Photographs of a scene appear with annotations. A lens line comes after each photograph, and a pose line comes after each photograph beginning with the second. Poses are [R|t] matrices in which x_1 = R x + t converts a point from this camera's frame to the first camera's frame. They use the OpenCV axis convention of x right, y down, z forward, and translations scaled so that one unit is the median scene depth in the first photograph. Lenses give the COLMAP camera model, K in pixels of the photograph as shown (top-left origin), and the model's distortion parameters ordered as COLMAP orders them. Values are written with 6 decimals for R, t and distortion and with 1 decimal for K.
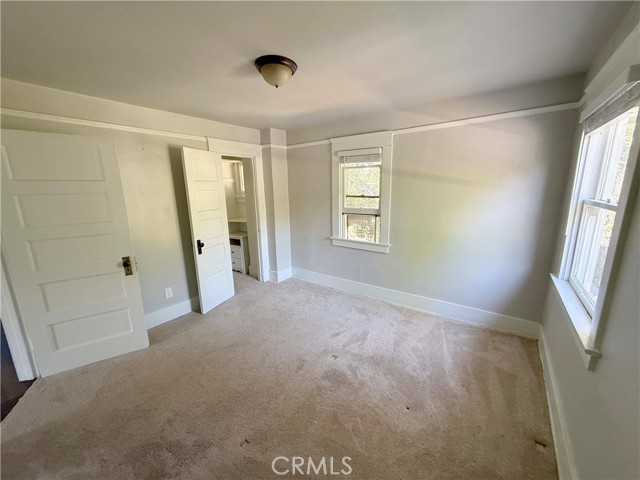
lens RADIAL K [[254.3, 0, 323.0], [0, 254.3, 239.4], [0, 0, 1]] dist [-0.000318, -0.000063]
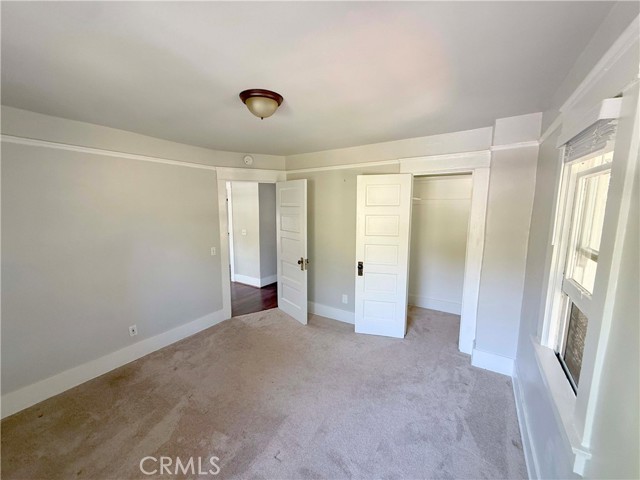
lens RADIAL K [[254.3, 0, 317.2], [0, 254.3, 241.8], [0, 0, 1]] dist [-0.000318, -0.000063]
pose [[0.069012, 0.164058, -0.984034, 0.486112], [-0.199052, 0.968816, 0.147561, -0.187154], [0.977556, 0.185690, 0.099516, 0.676604]]
